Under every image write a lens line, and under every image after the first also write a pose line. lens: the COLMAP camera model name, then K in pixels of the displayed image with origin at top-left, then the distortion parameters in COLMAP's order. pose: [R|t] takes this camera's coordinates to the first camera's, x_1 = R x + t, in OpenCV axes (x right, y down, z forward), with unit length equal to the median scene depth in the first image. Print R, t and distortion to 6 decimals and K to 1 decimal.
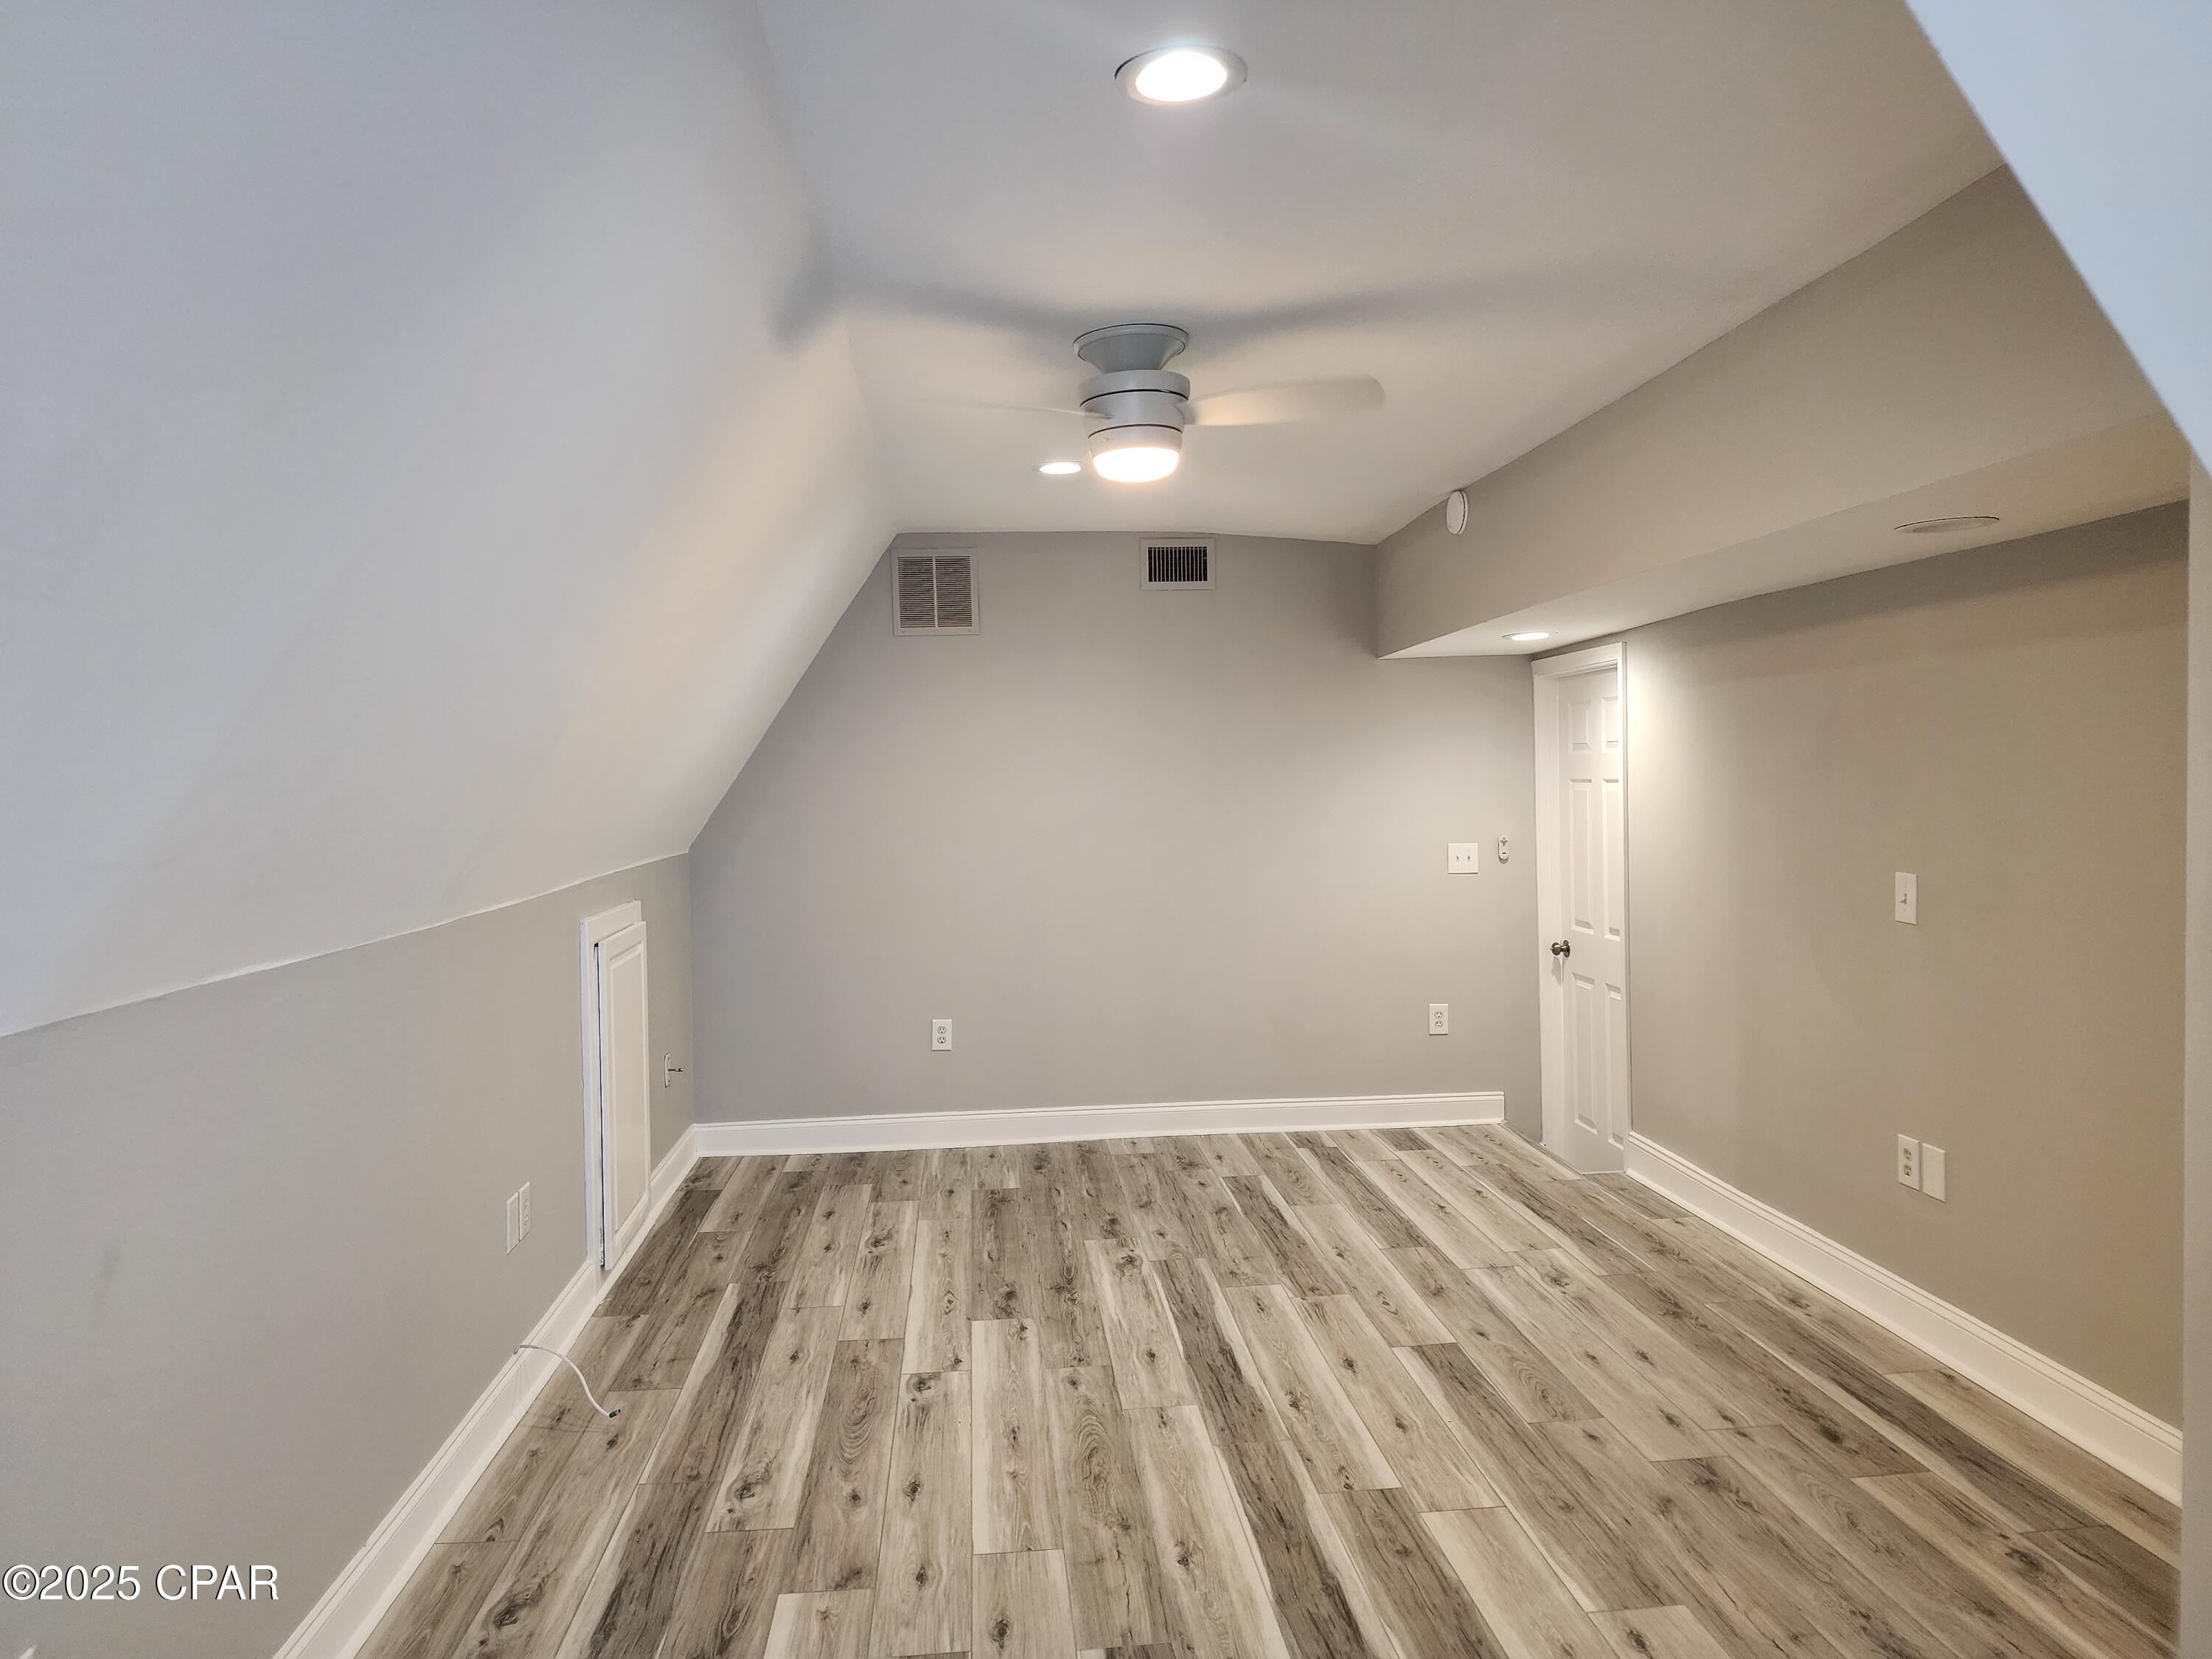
lens RADIAL K [[1500.1, 0, 1077.6], [0, 1500.1, 758.9], [0, 0, 1]] dist [0.077402, -0.059590]
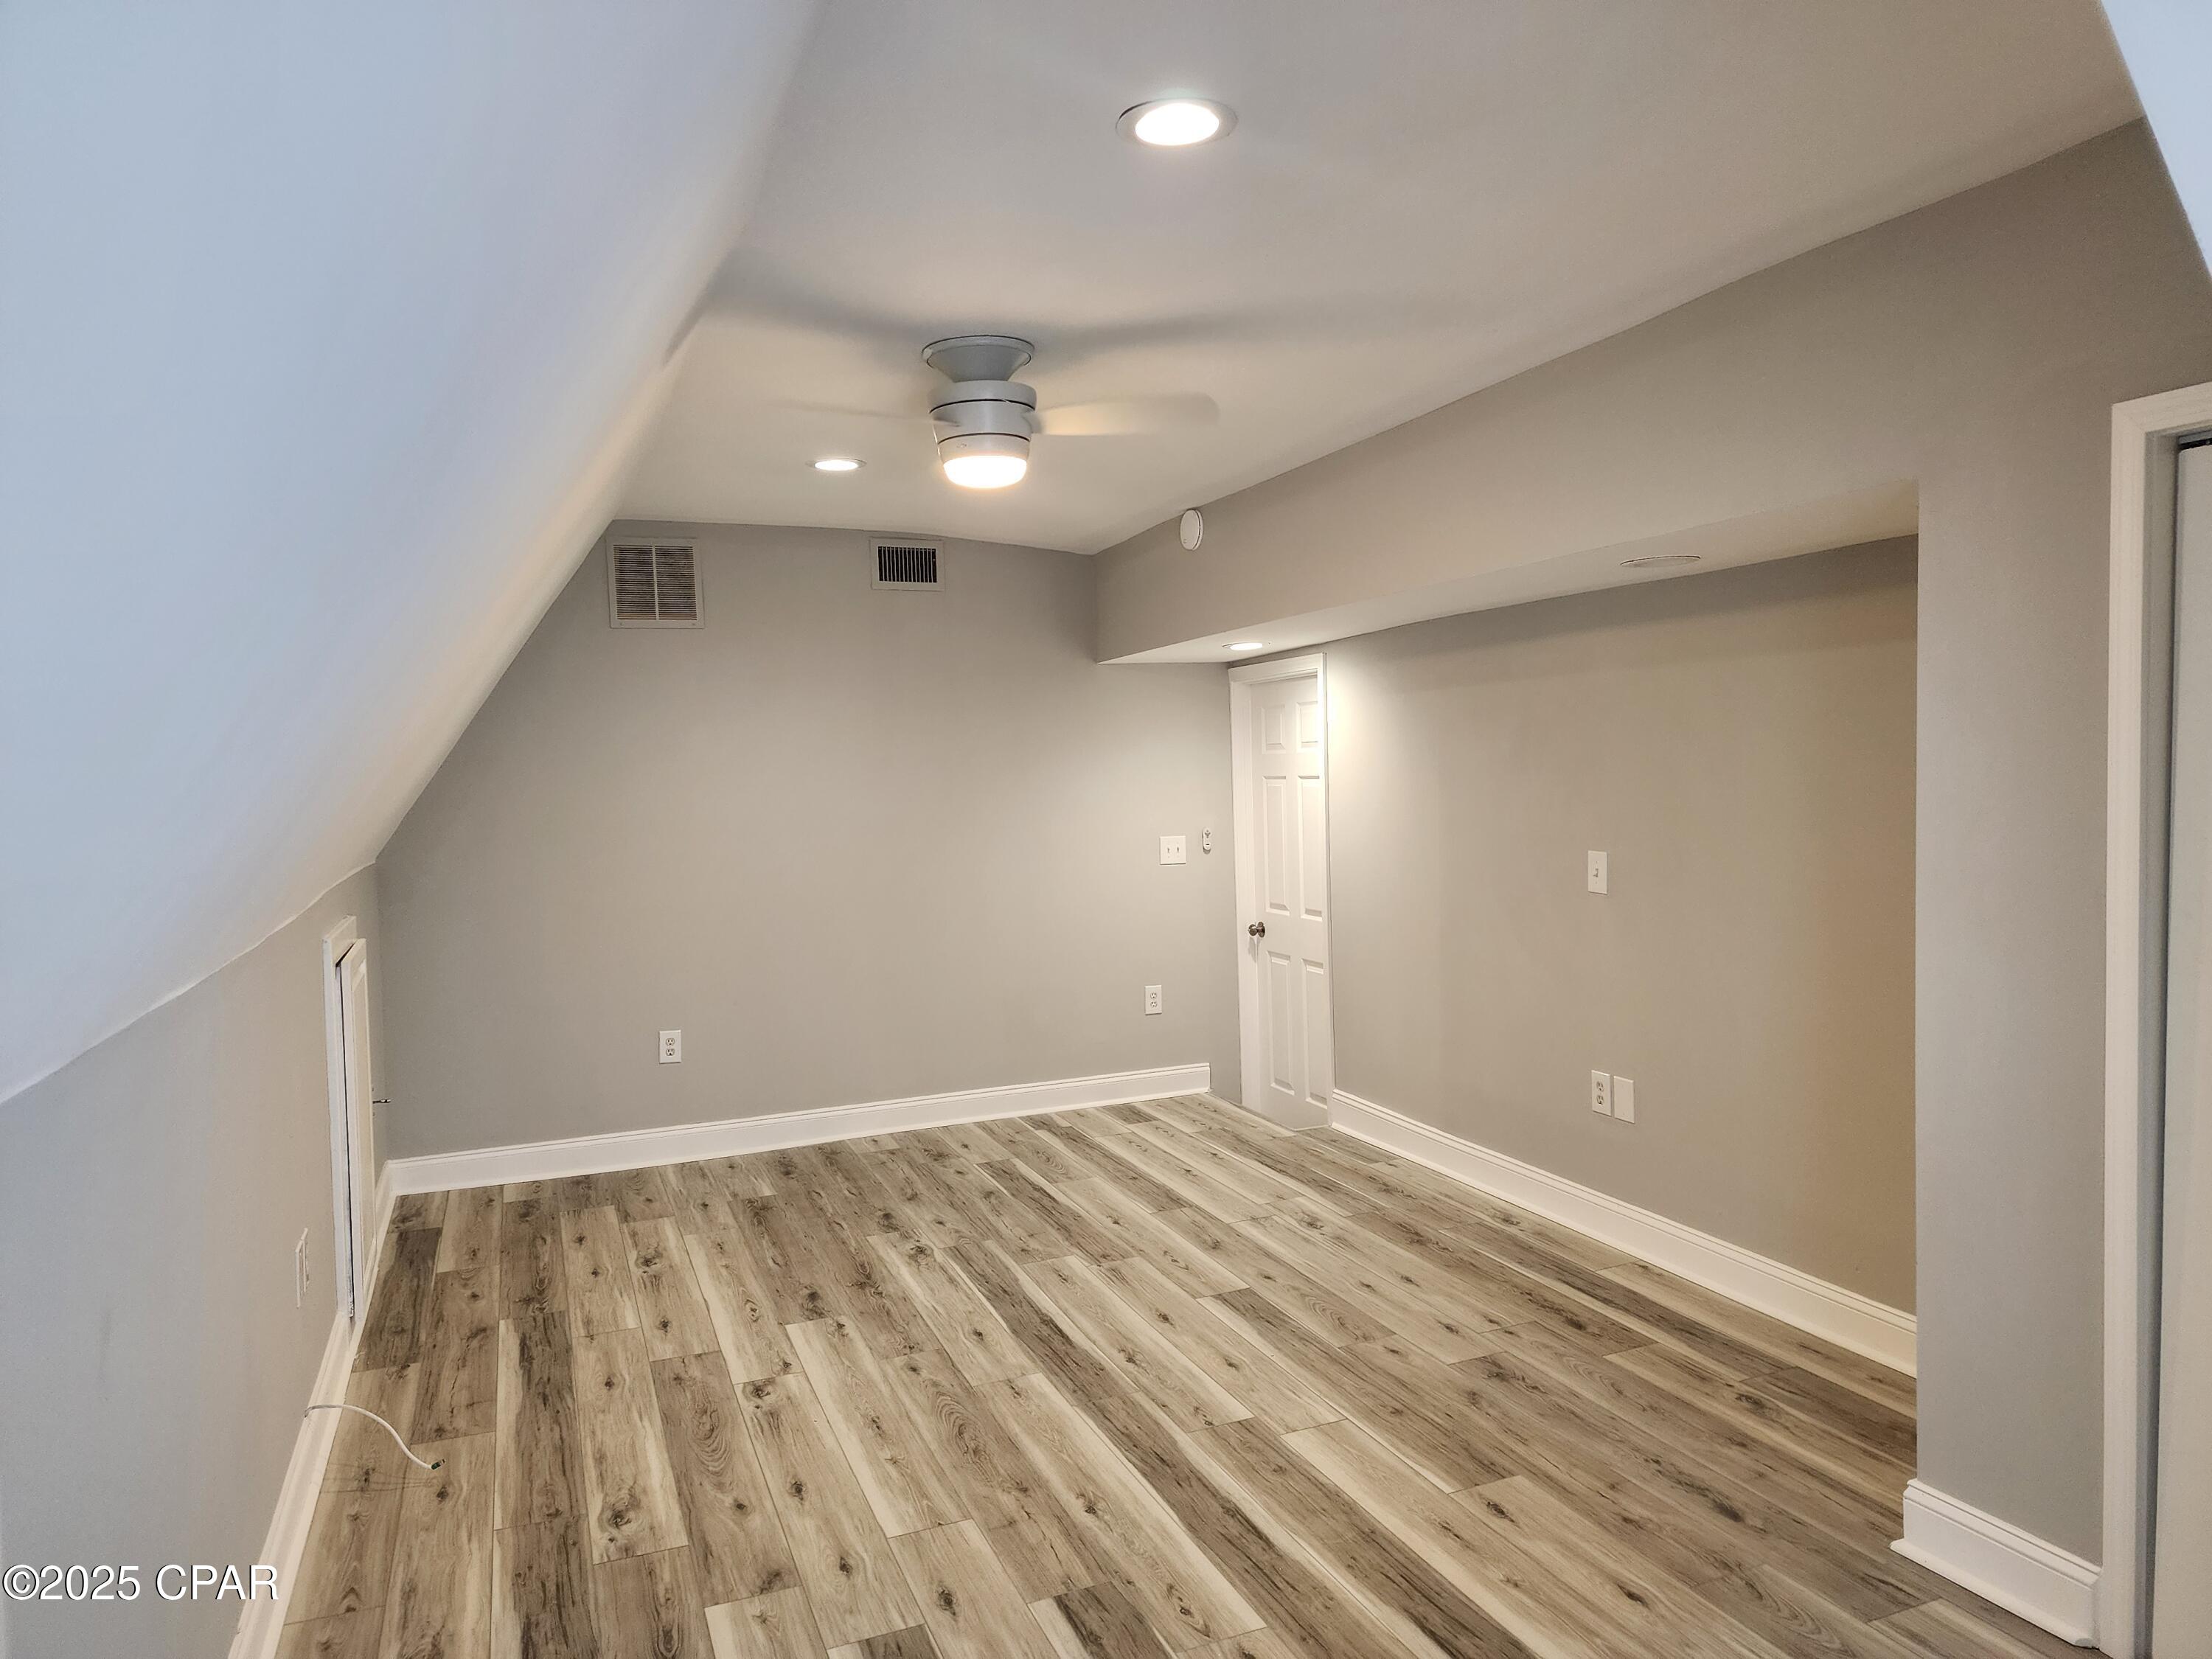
lens RADIAL K [[1500.1, 0, 1120.8], [0, 1500.1, 782.5], [0, 0, 1]] dist [0.077402, -0.059590]
pose [[0.952361, -0.008450, 0.304855, -0.189476], [0.003630, 0.999859, 0.016374, 0.000469], [-0.304951, -0.014488, 0.952258, -0.008858]]
